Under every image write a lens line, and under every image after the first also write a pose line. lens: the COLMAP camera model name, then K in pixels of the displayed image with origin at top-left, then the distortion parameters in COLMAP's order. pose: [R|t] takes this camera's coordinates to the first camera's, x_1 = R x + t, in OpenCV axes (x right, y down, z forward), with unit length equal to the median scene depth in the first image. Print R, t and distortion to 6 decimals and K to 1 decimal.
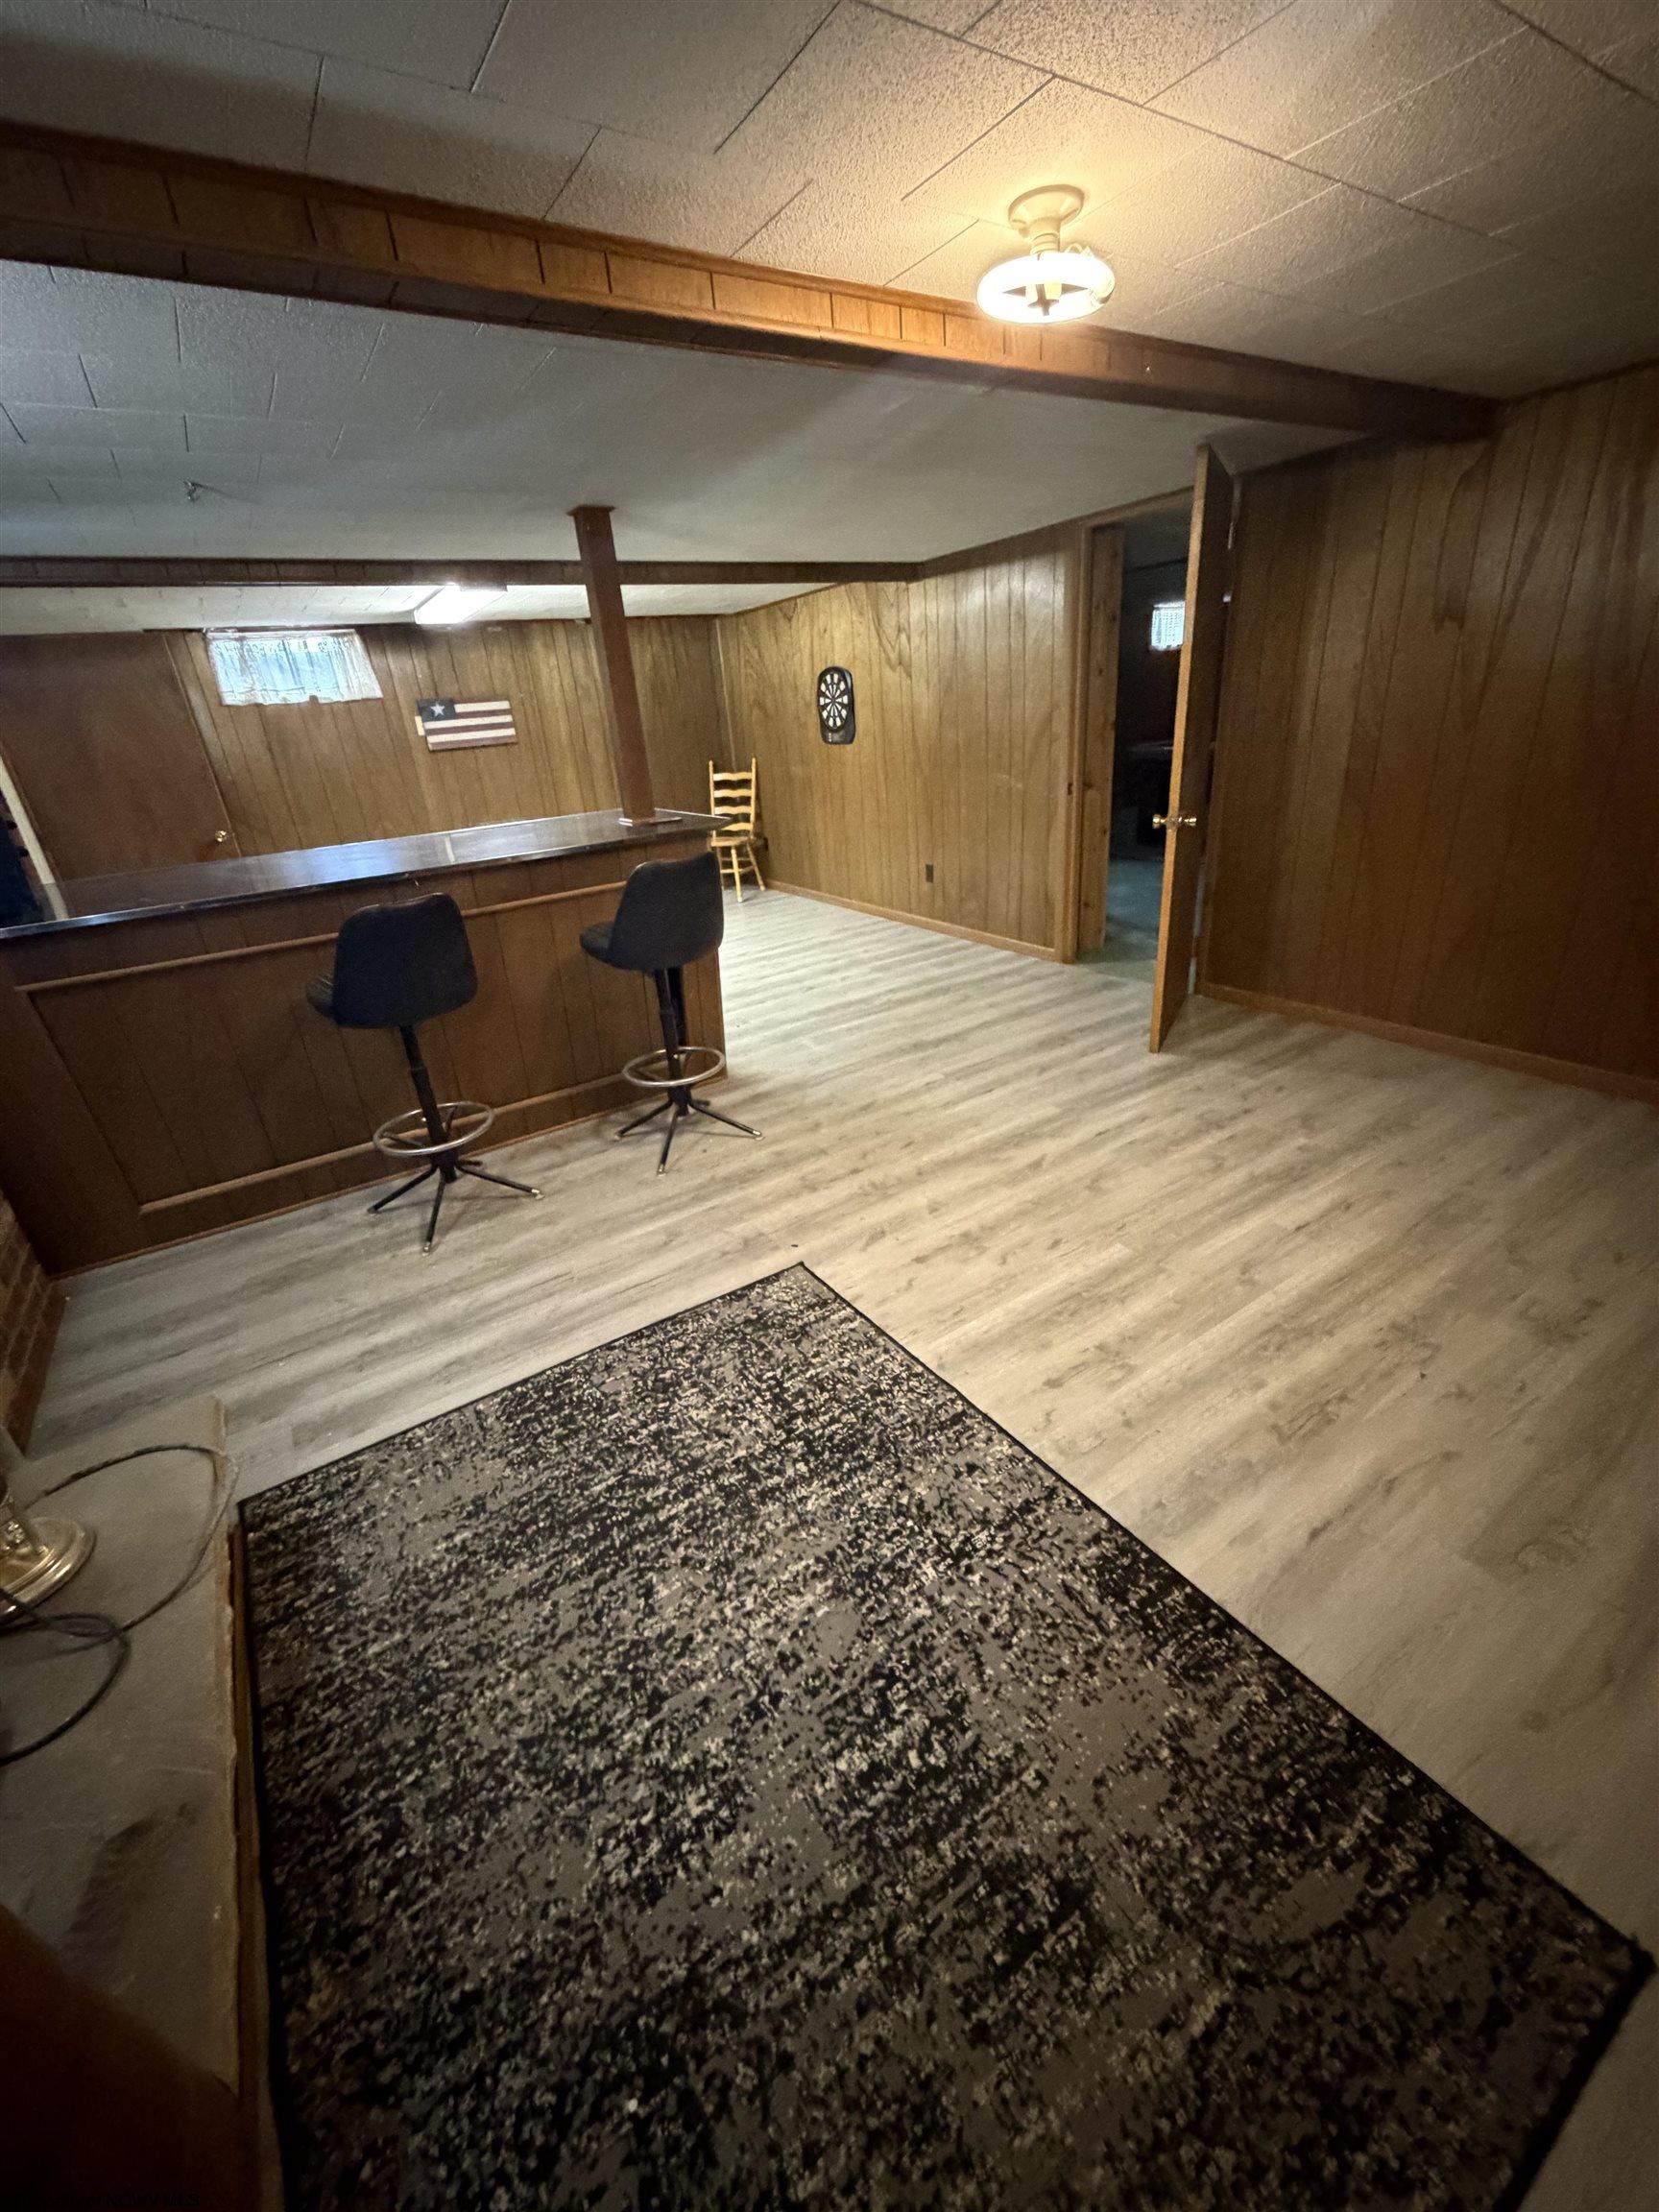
lens RADIAL K [[881.4, 0, 829.3], [0, 881.4, 1099.1], [0, 0, 1]] dist [-0.000990, -0.000009]
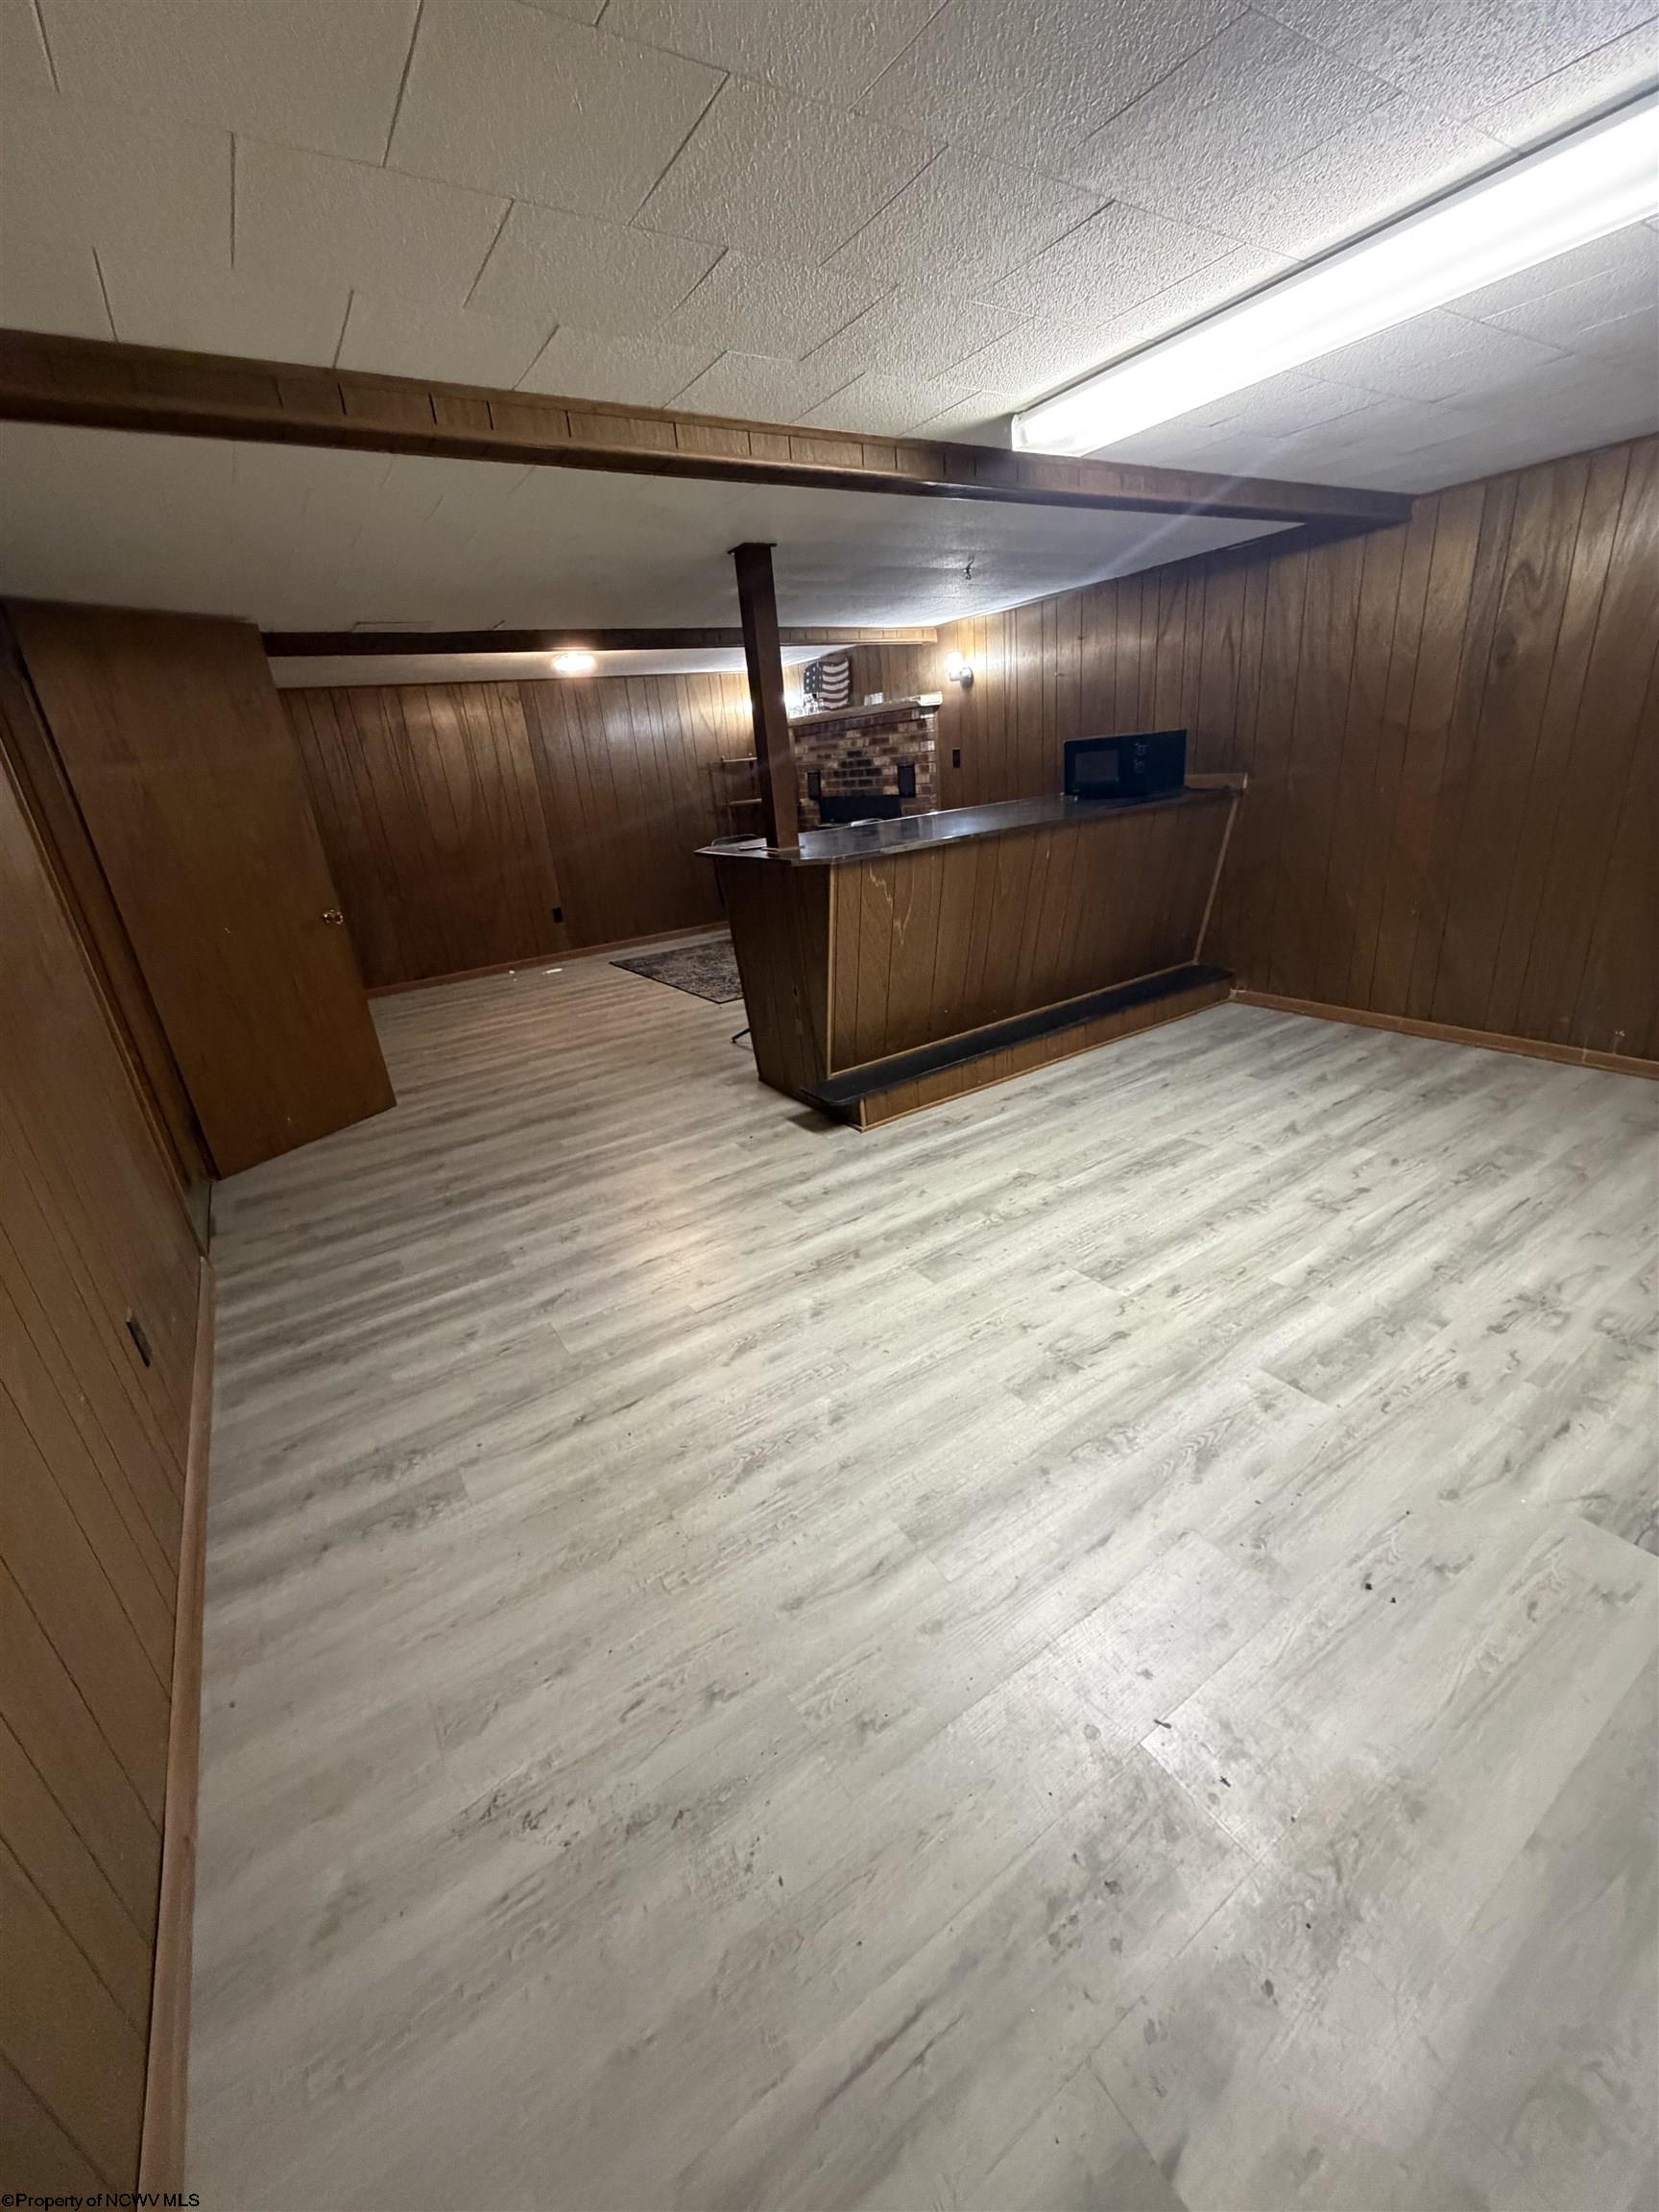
lens RADIAL K [[881.4, 0, 825.6], [0, 881.4, 1103.9], [0, 0, 1]] dist [-0.000990, -0.000009]
pose [[-0.986619, 0.149506, 0.065040, -0.434833], [0.150563, 0.682412, 0.715293, -1.274740], [0.062557, 0.715515, -0.695791, 2.931977]]
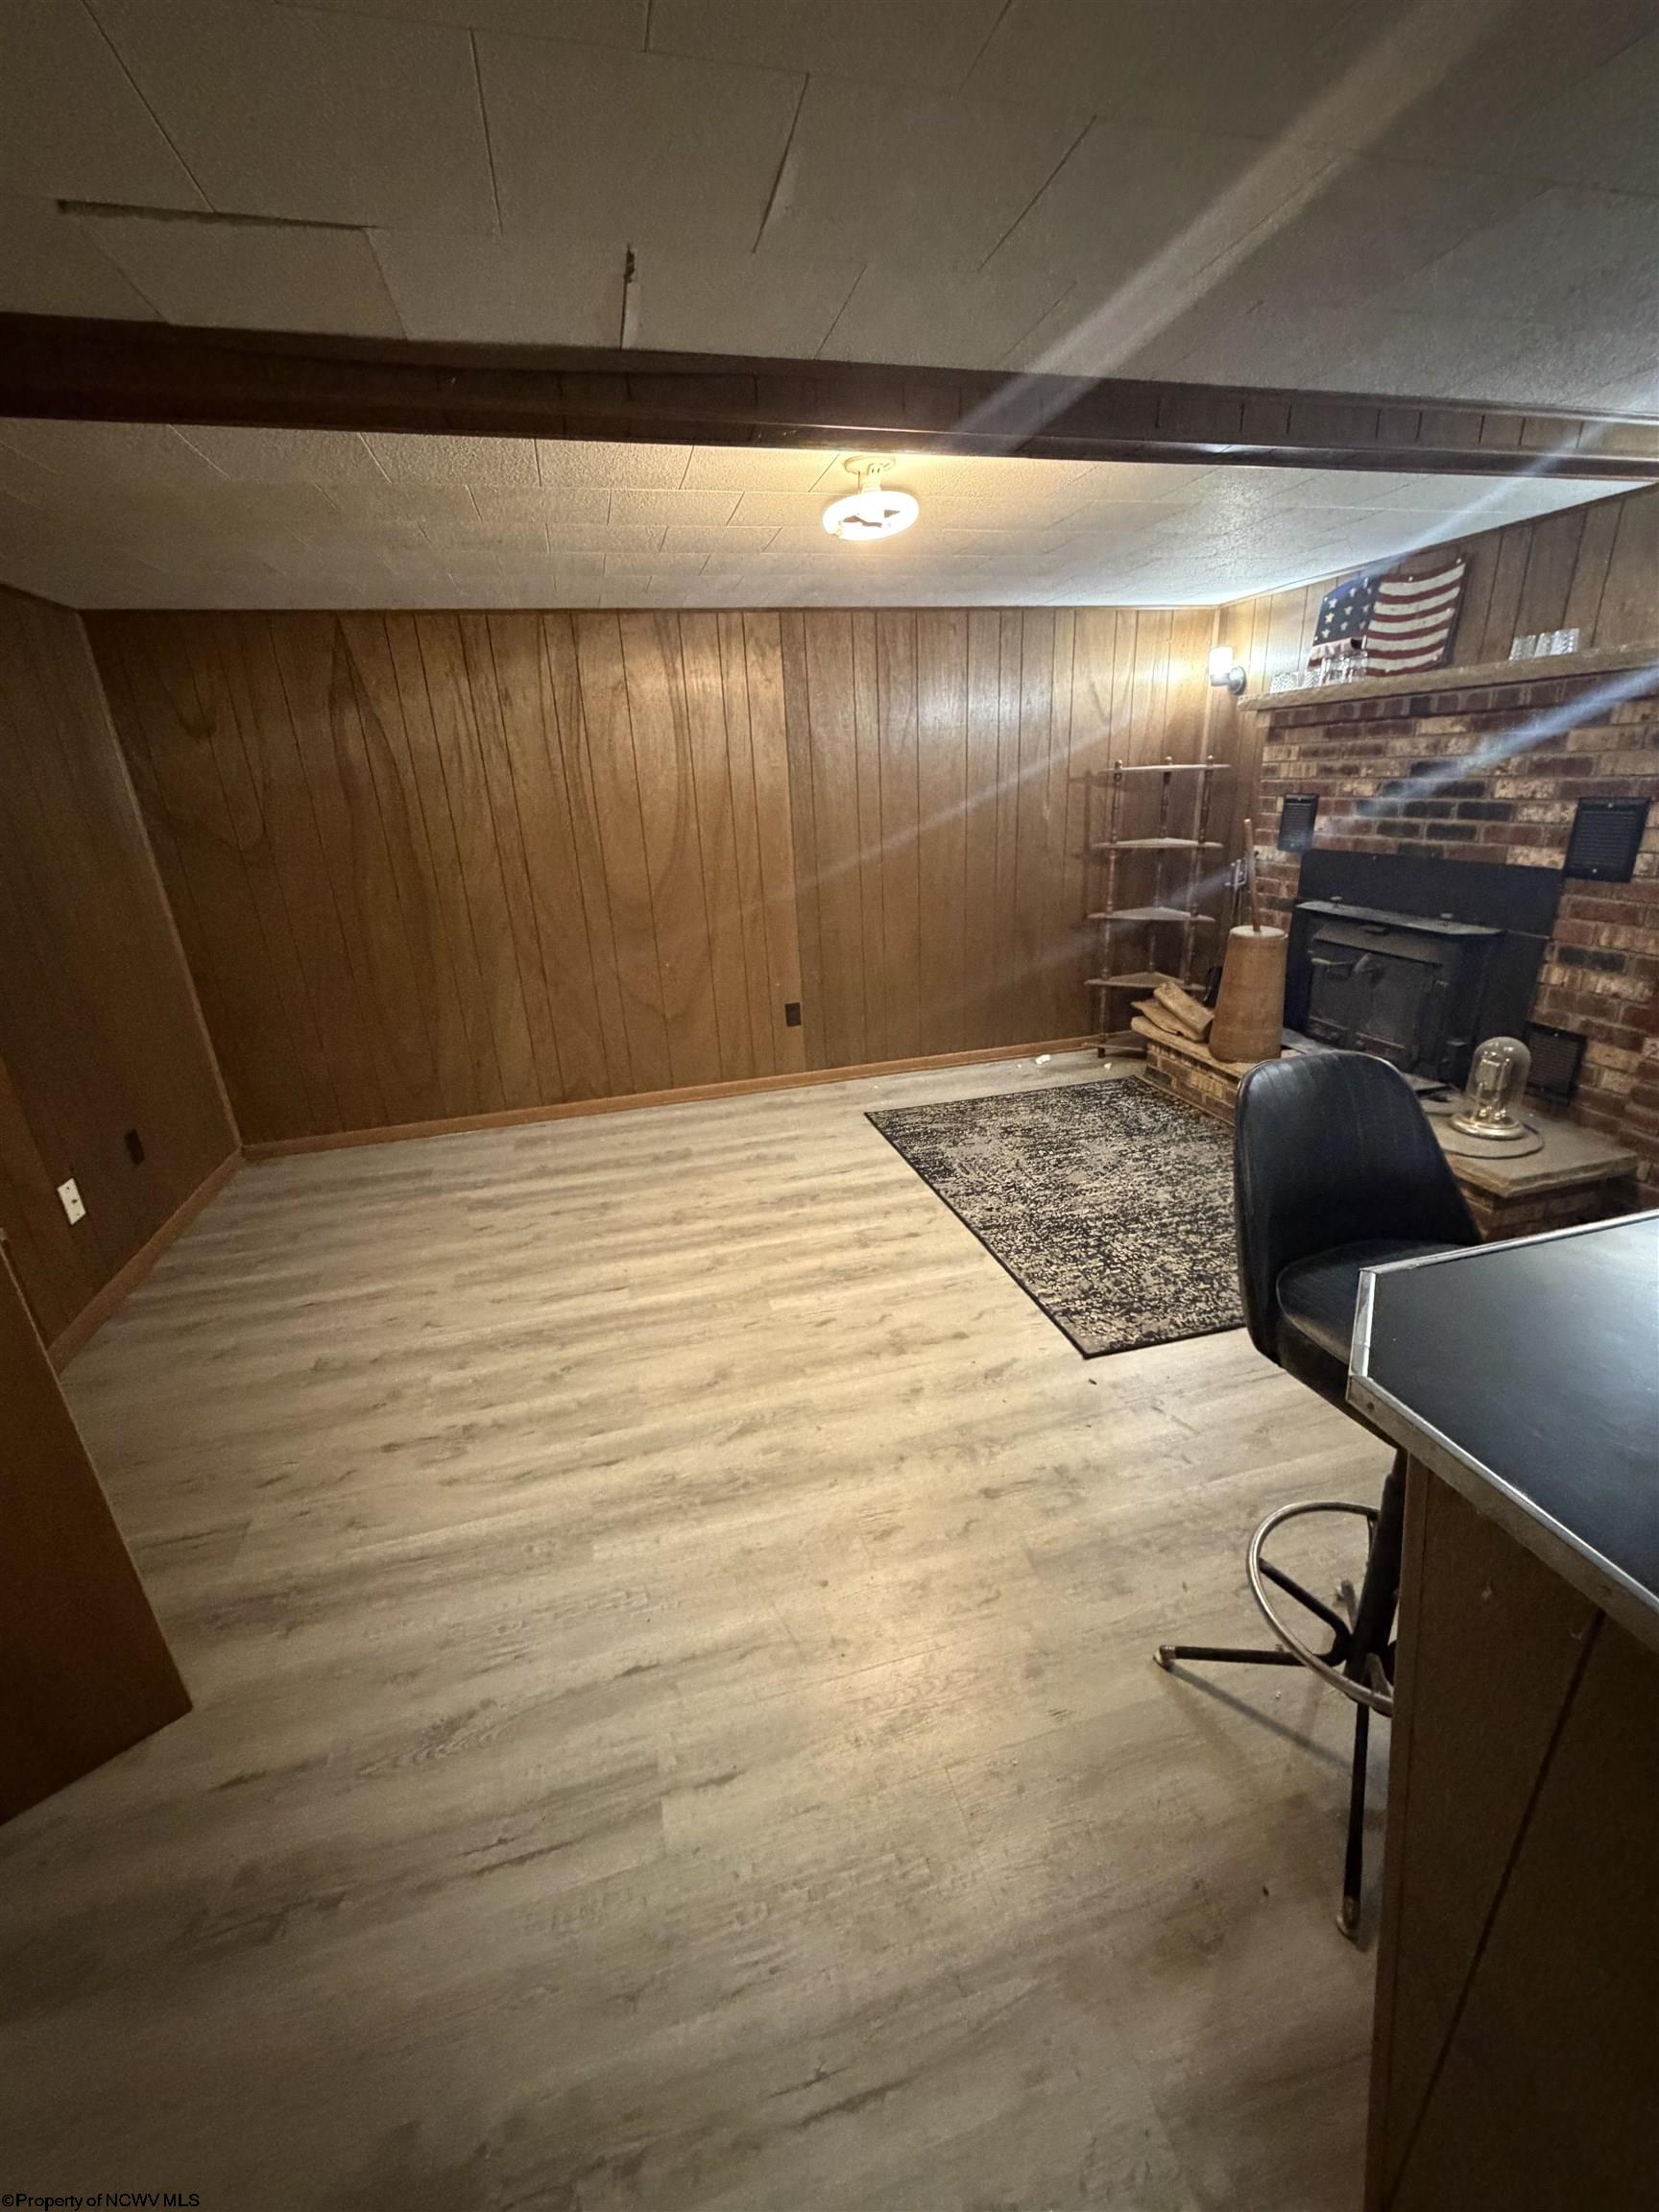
lens RADIAL K [[881.4, 0, 827.3], [0, 881.4, 1105.0], [0, 0, 1]] dist [-0.000990, -0.000009]
pose [[-0.941324, -0.000398, 0.337503, -0.094942], [0.237724, 0.709058, 0.663870, -0.729806], [-0.239574, 0.705150, -0.667359, 1.595934]]
